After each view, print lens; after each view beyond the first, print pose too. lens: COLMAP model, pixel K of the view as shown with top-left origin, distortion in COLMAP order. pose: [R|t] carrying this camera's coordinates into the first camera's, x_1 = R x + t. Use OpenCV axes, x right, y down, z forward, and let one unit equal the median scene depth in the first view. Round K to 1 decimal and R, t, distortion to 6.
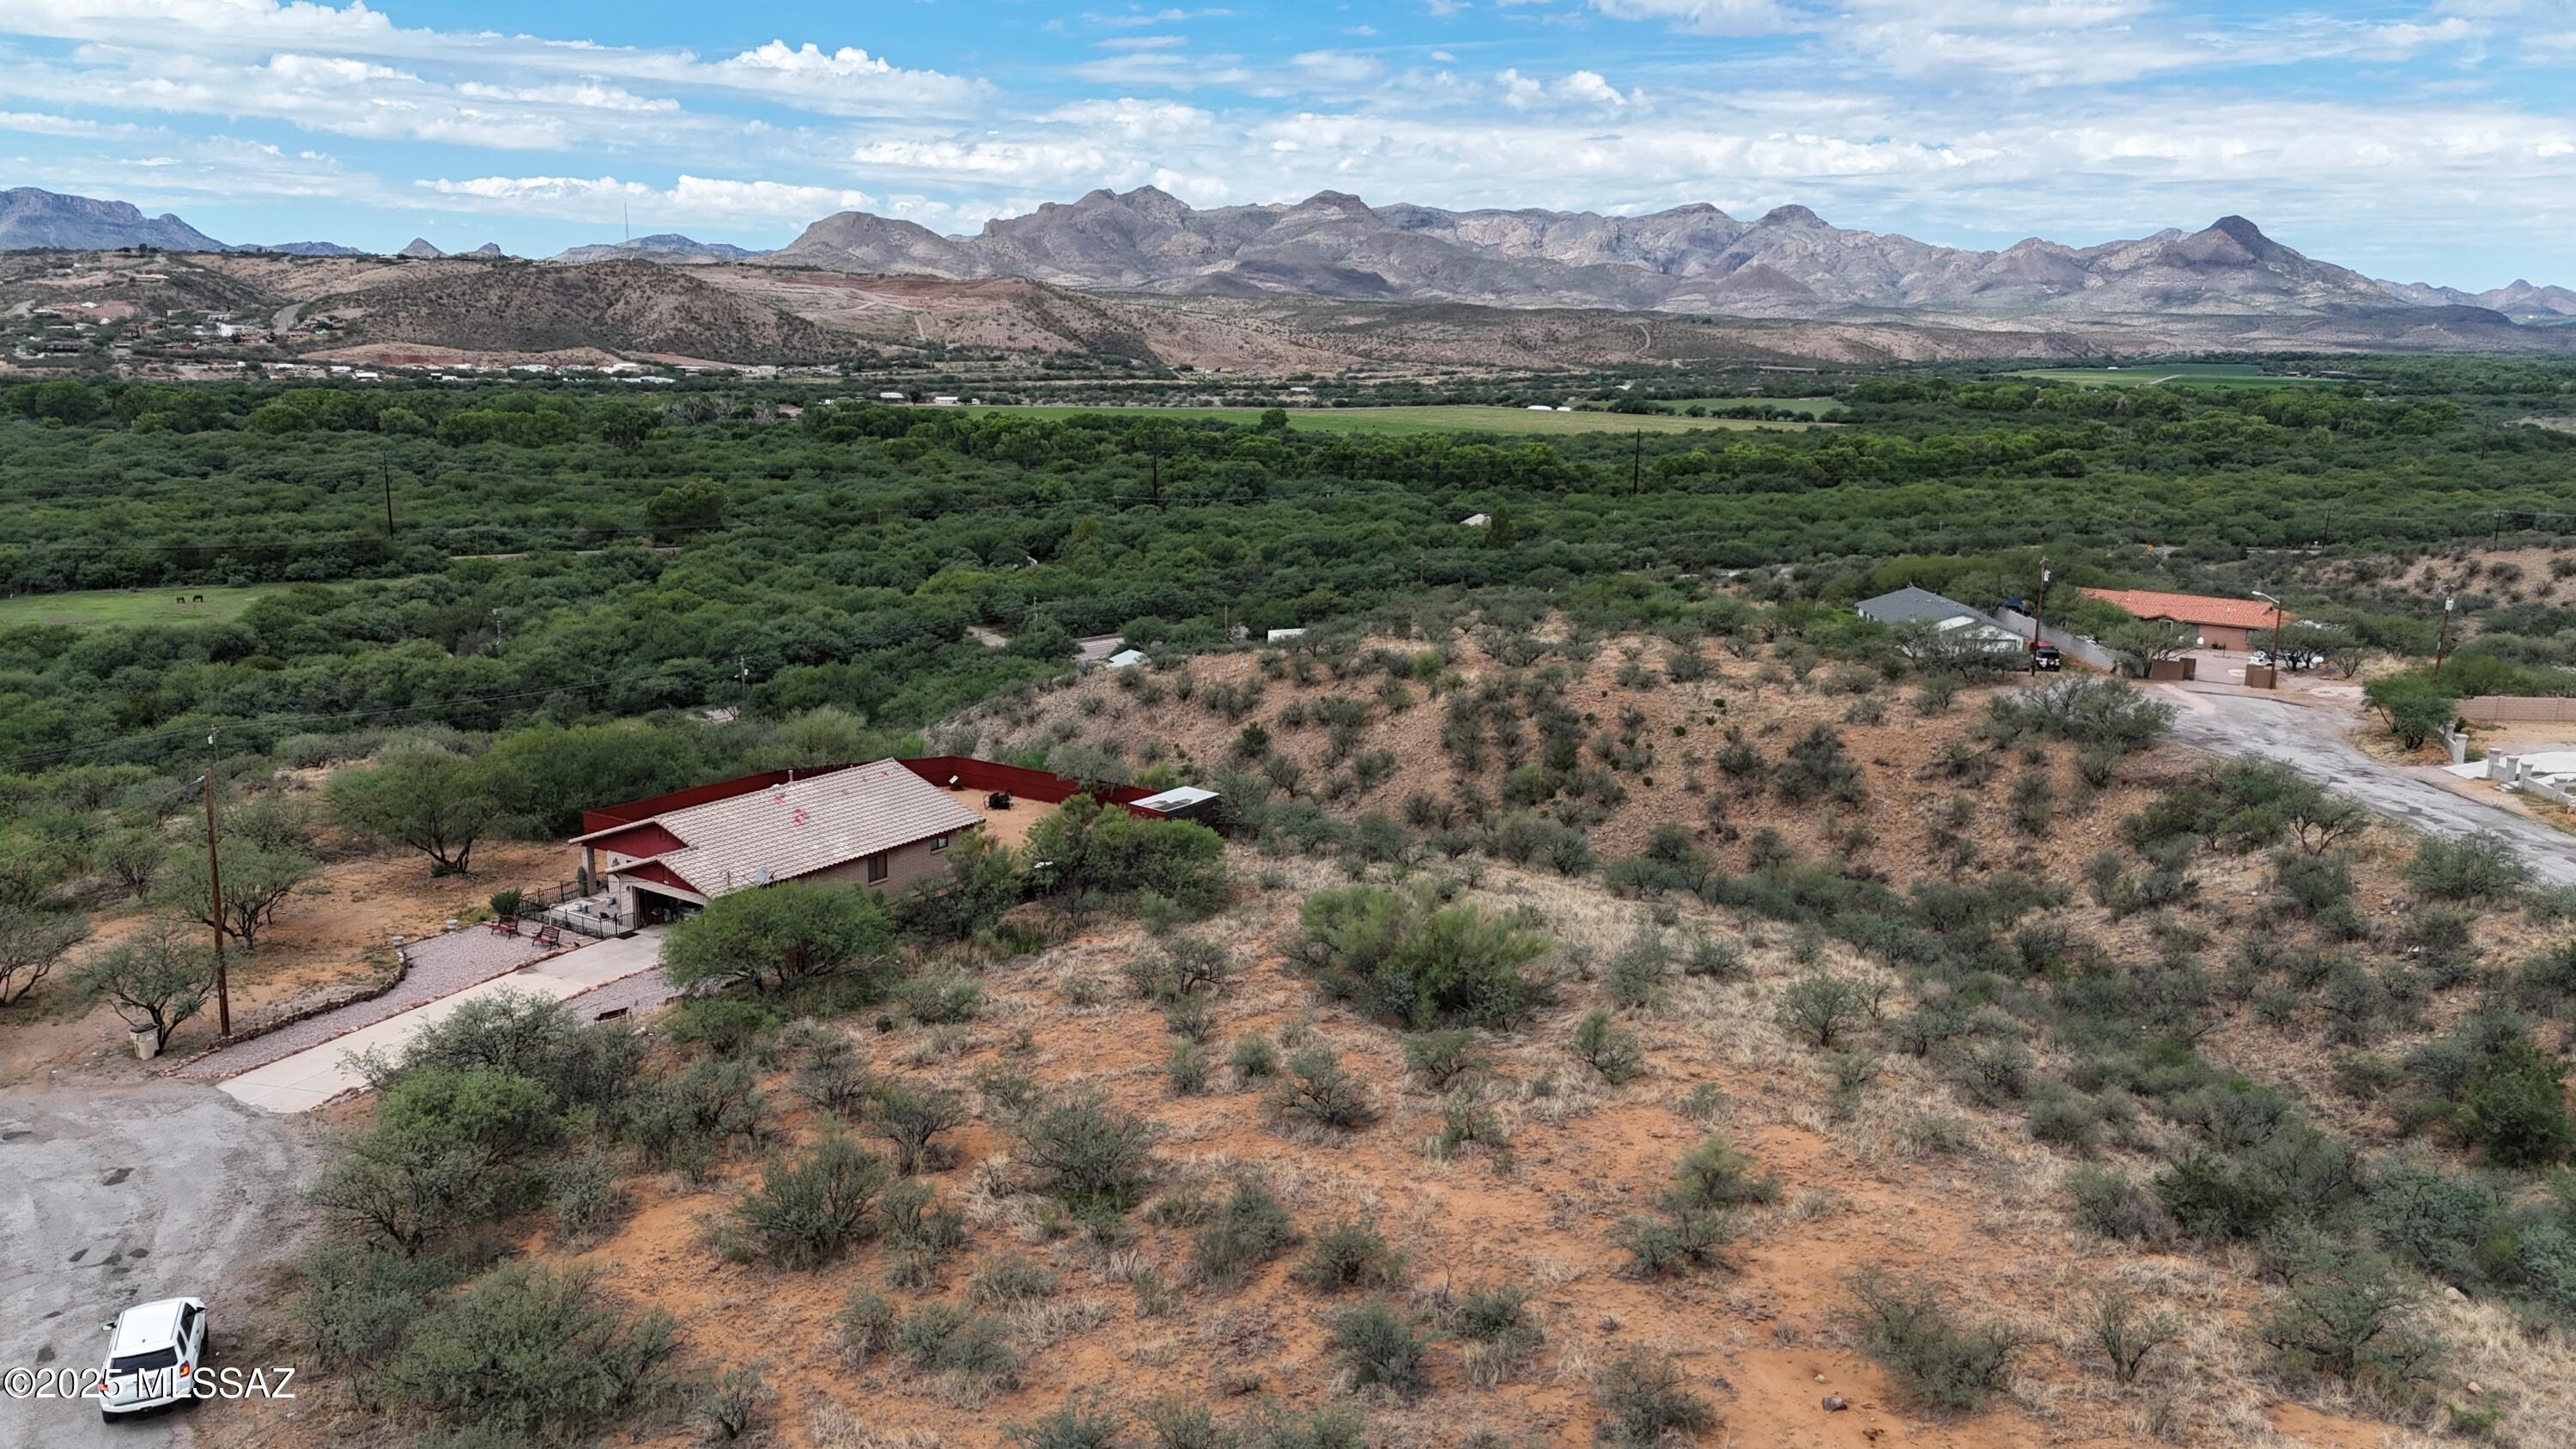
lens RADIAL K [[1869.5, 0, 1287.3], [0, 1869.5, 753.5], [0, 0, 1]] dist [0.089894, -0.103439]
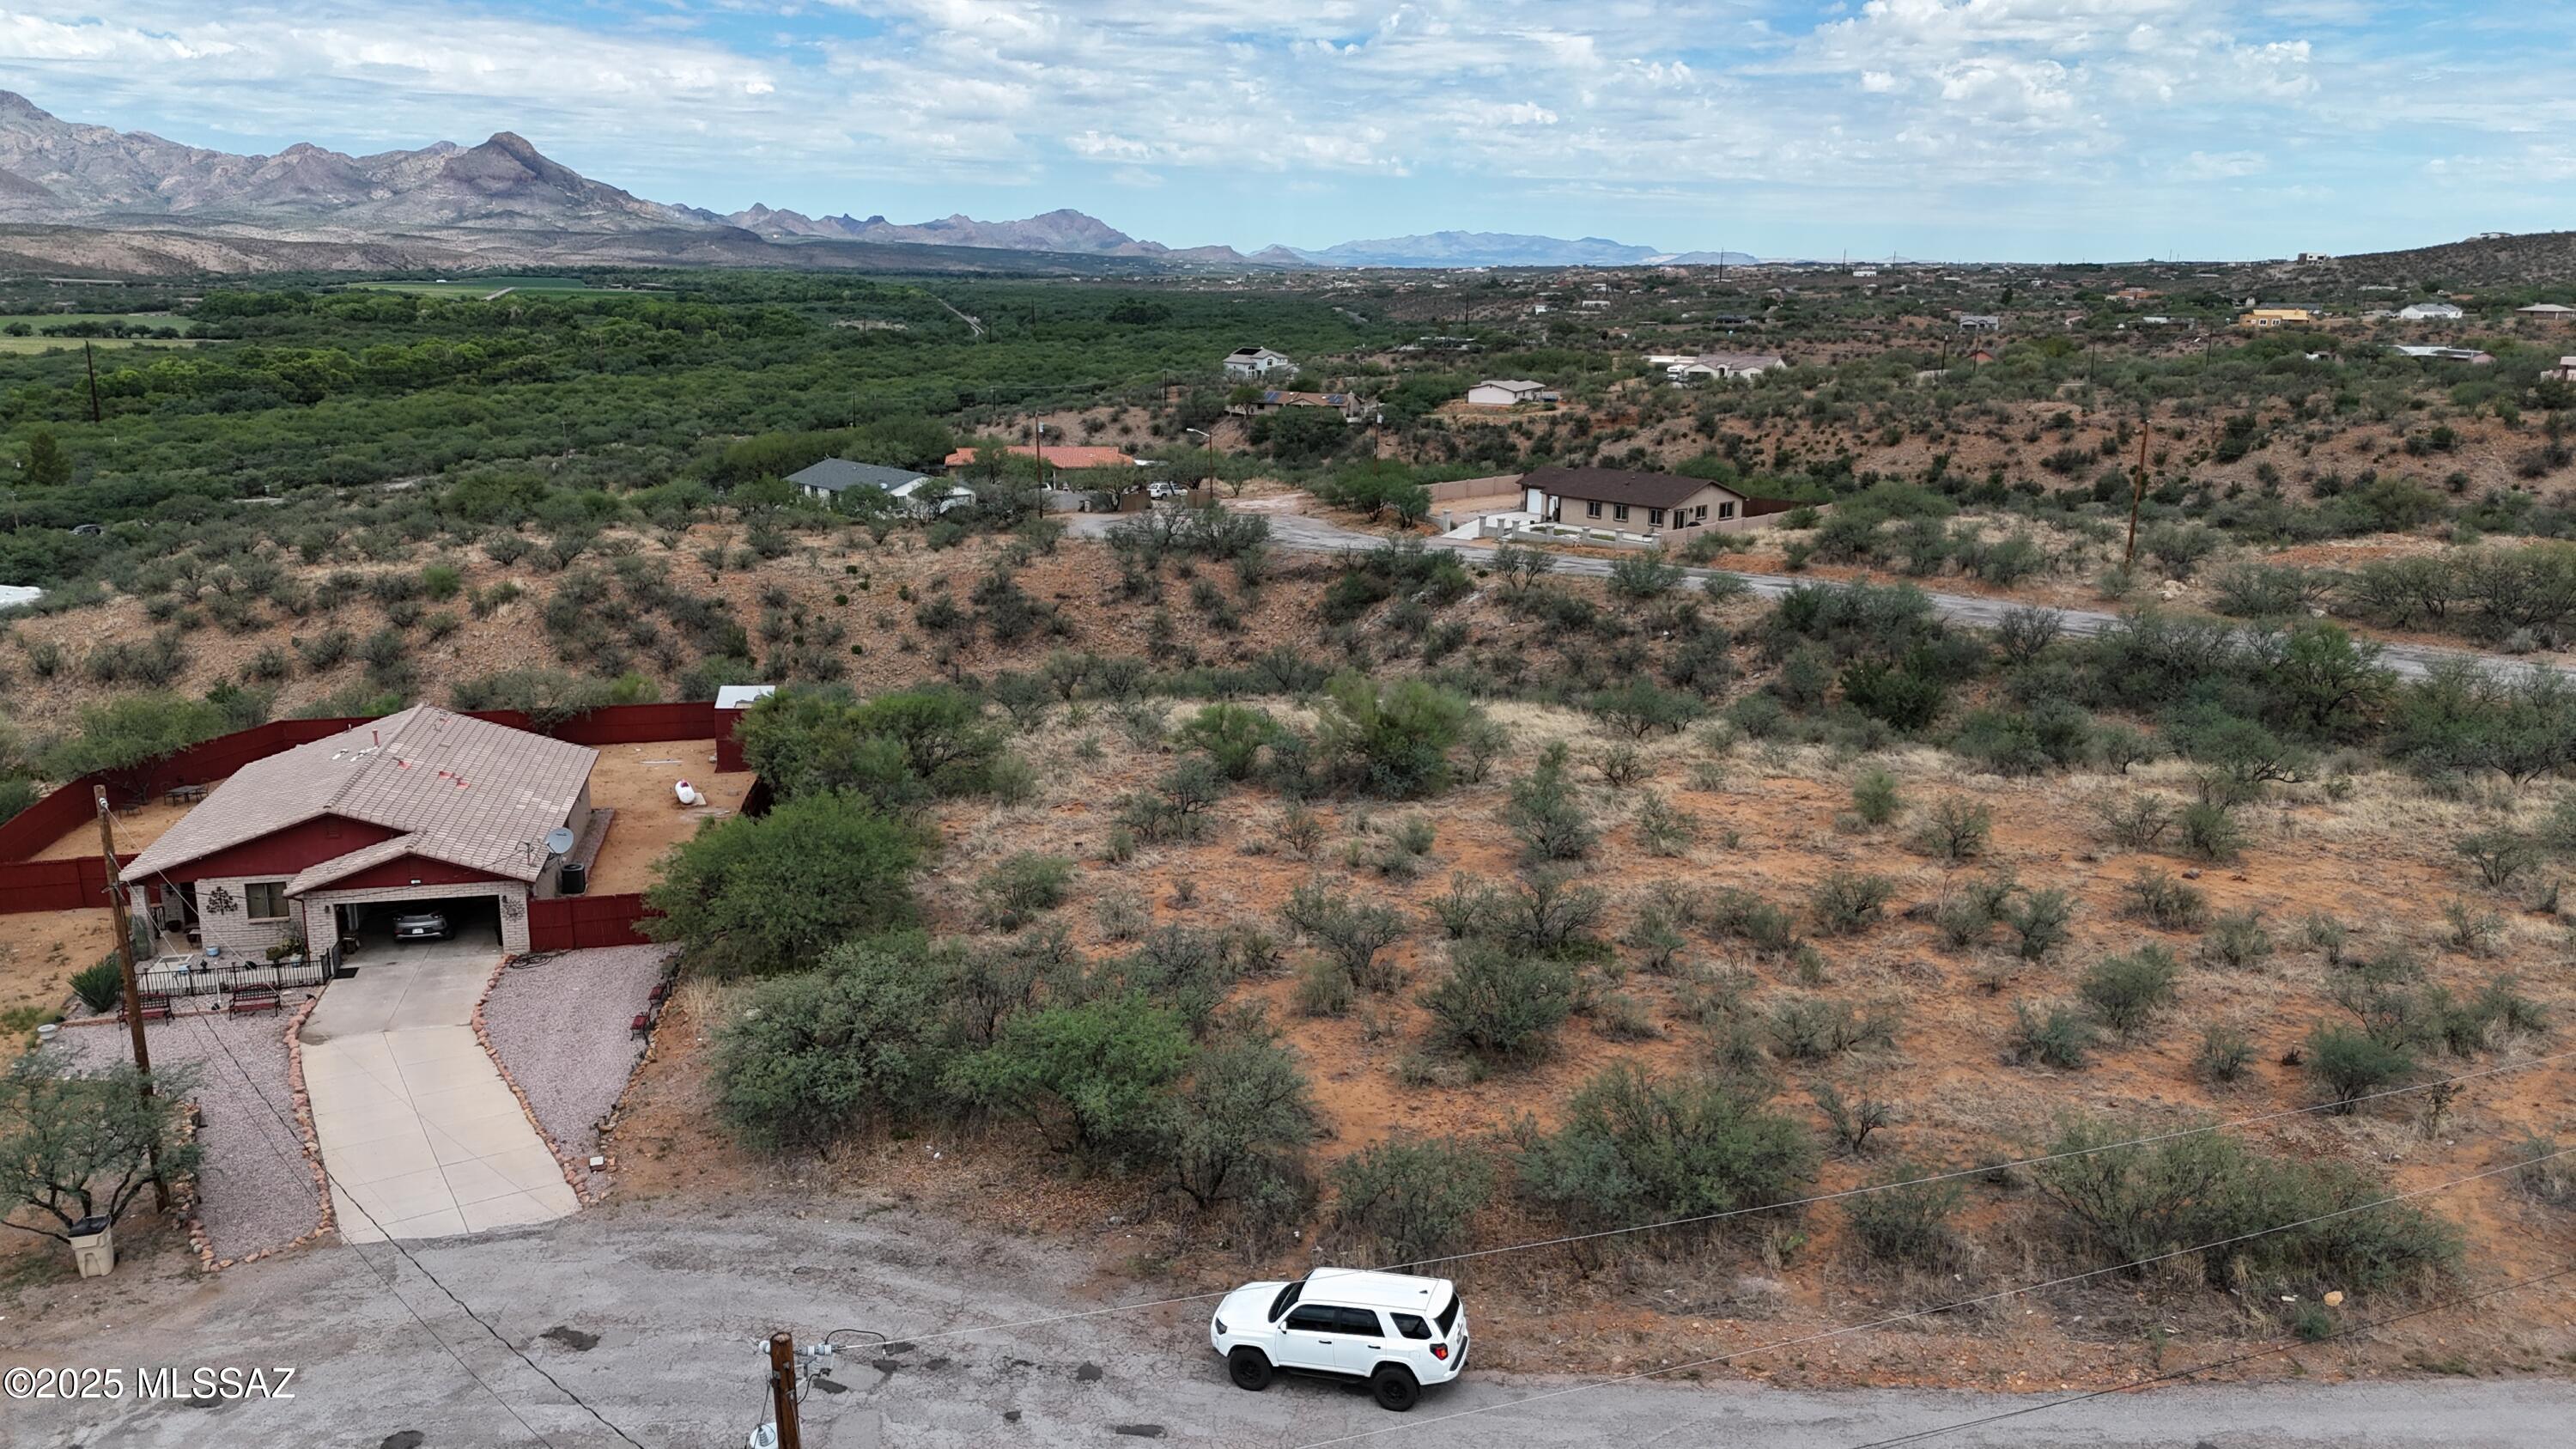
lens RADIAL K [[1869.5, 0, 1287.3], [0, 1869.5, 753.5], [0, 0, 1]] dist [0.089894, -0.103439]
pose [[0.680113, -0.189595, 0.708167, -0.156439], [0.159313, 0.981118, 0.109669, -0.001720], [-0.715588, 0.038233, 0.697476, 0.063909]]
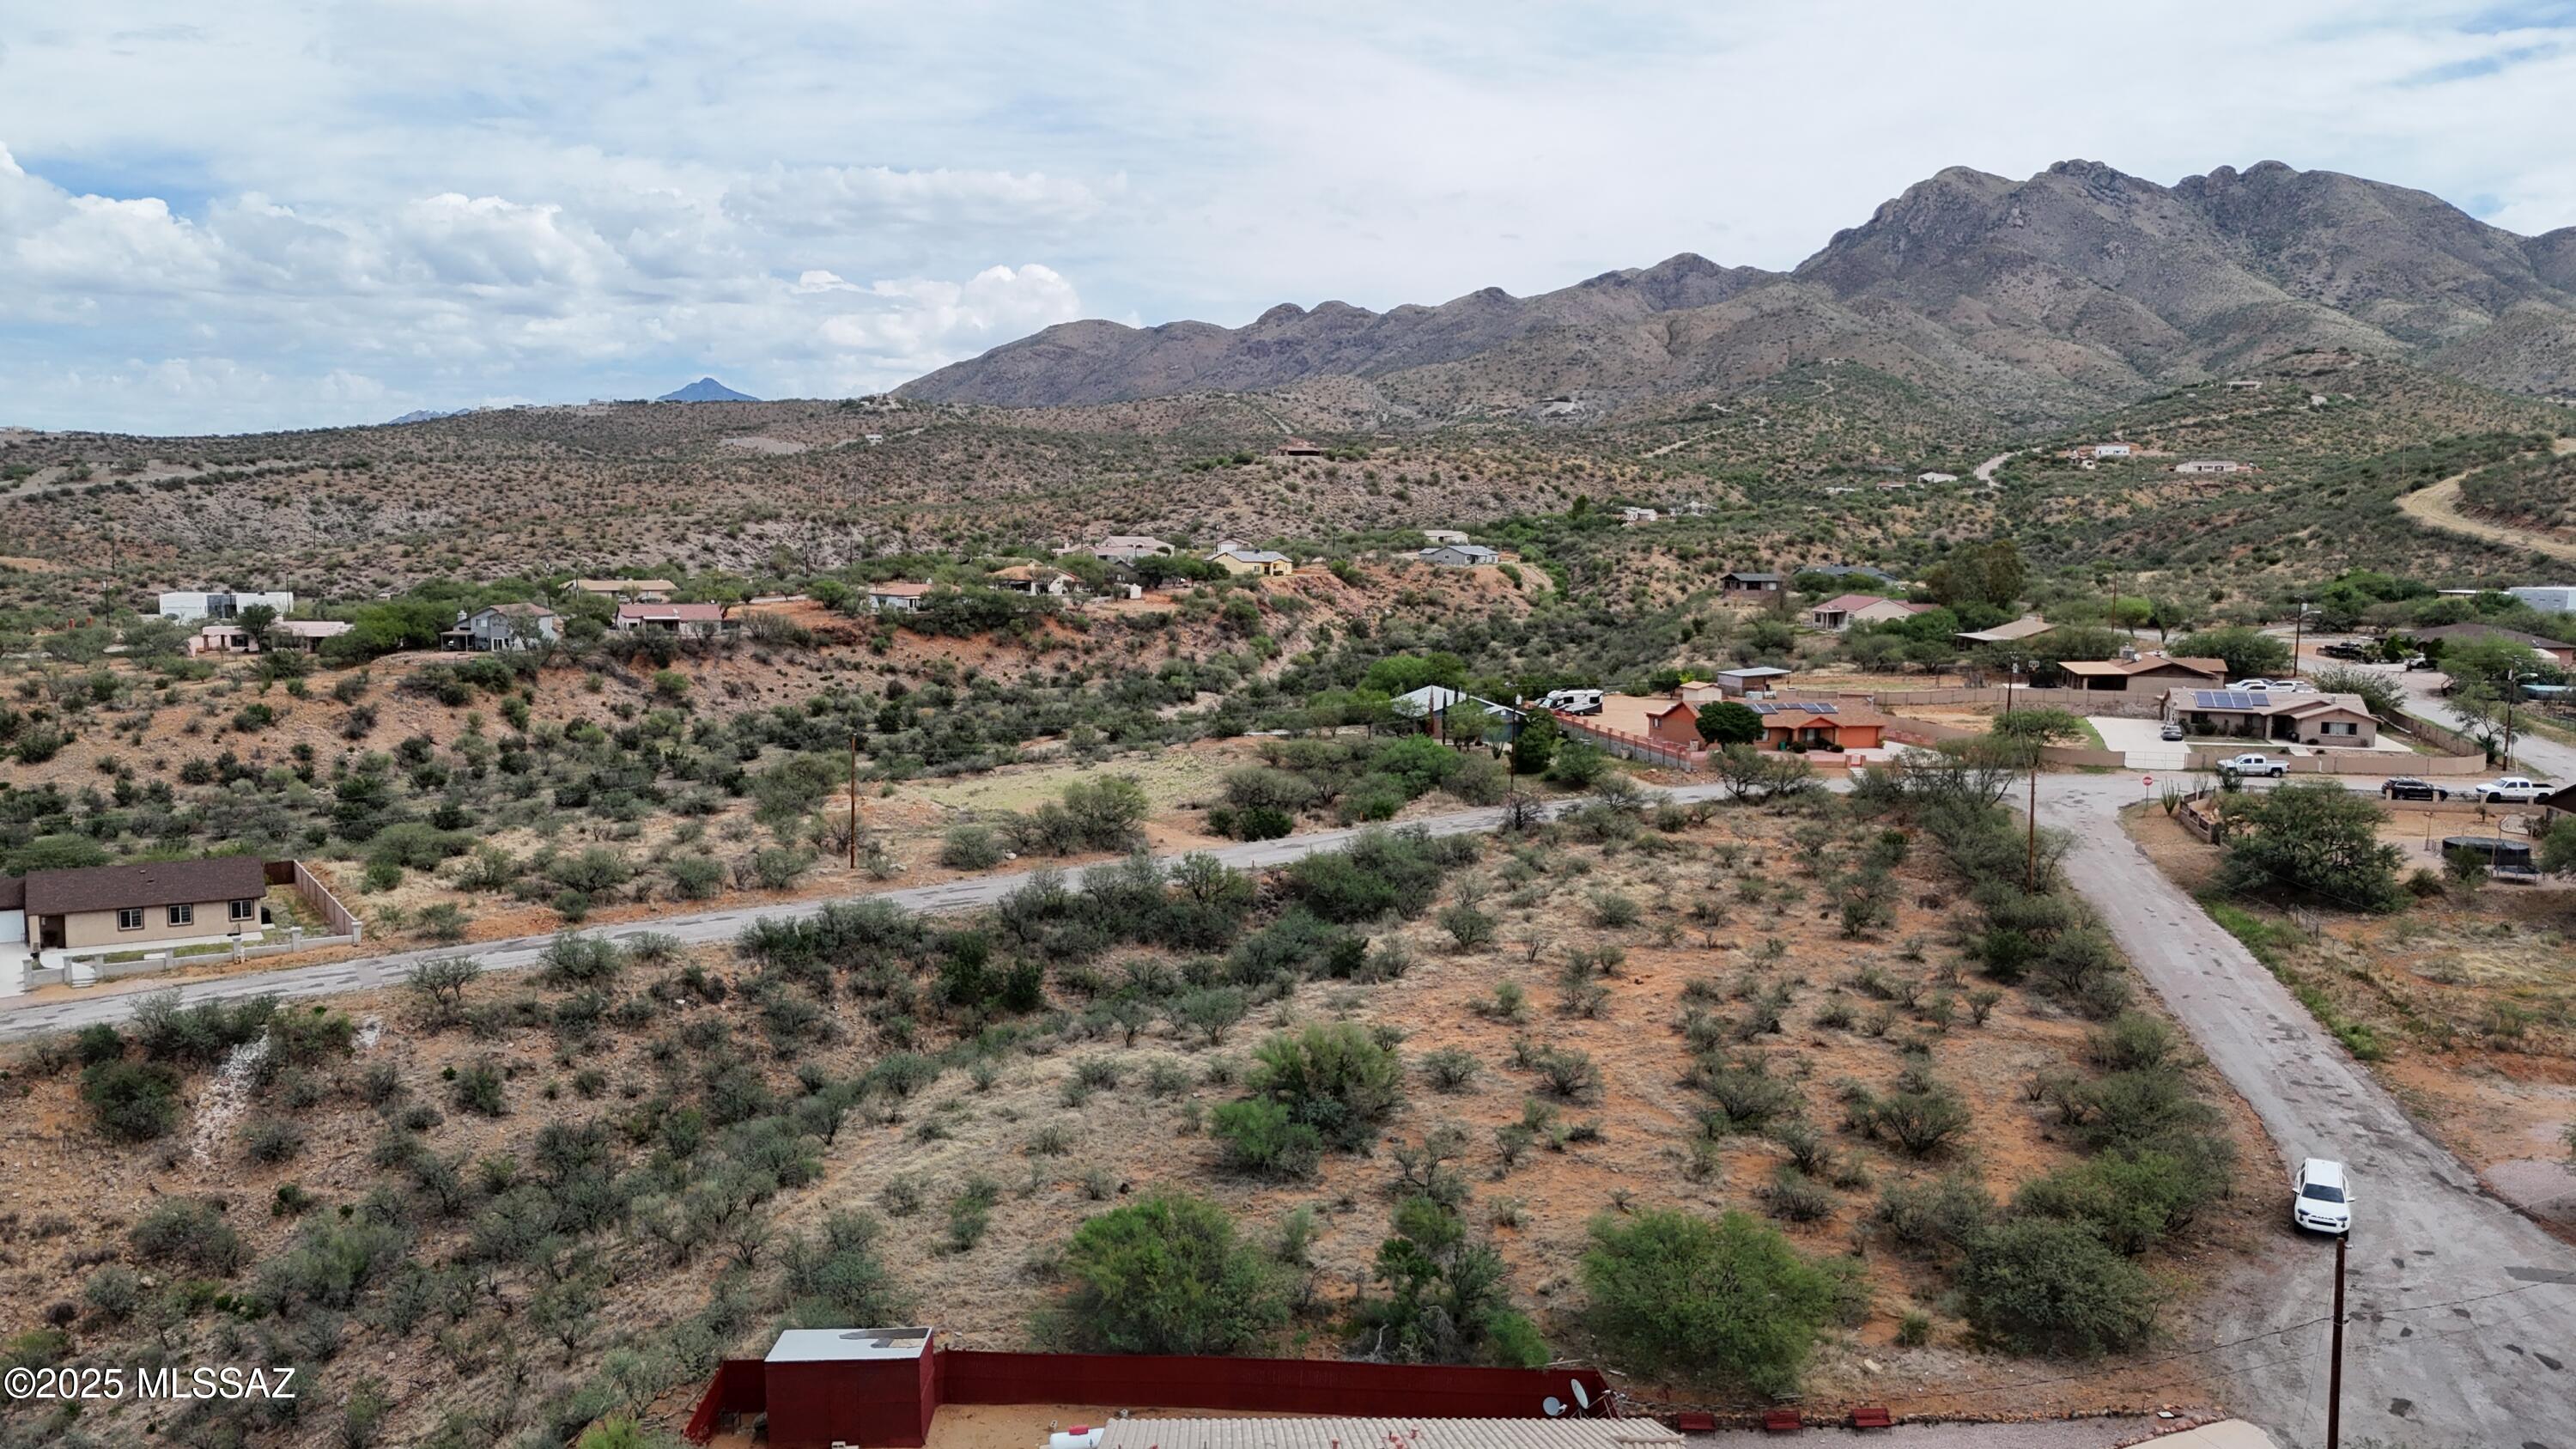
lens RADIAL K [[1878.5, 0, 1288.0], [0, 1878.5, 724.5], [0, 0, 1]] dist [0.087243, -0.084739]
pose [[-0.591262, -0.106470, 0.799421, -0.192121], [0.158966, 0.956414, 0.244952, -0.092761], [-0.790658, 0.271912, -0.548566, 0.357706]]
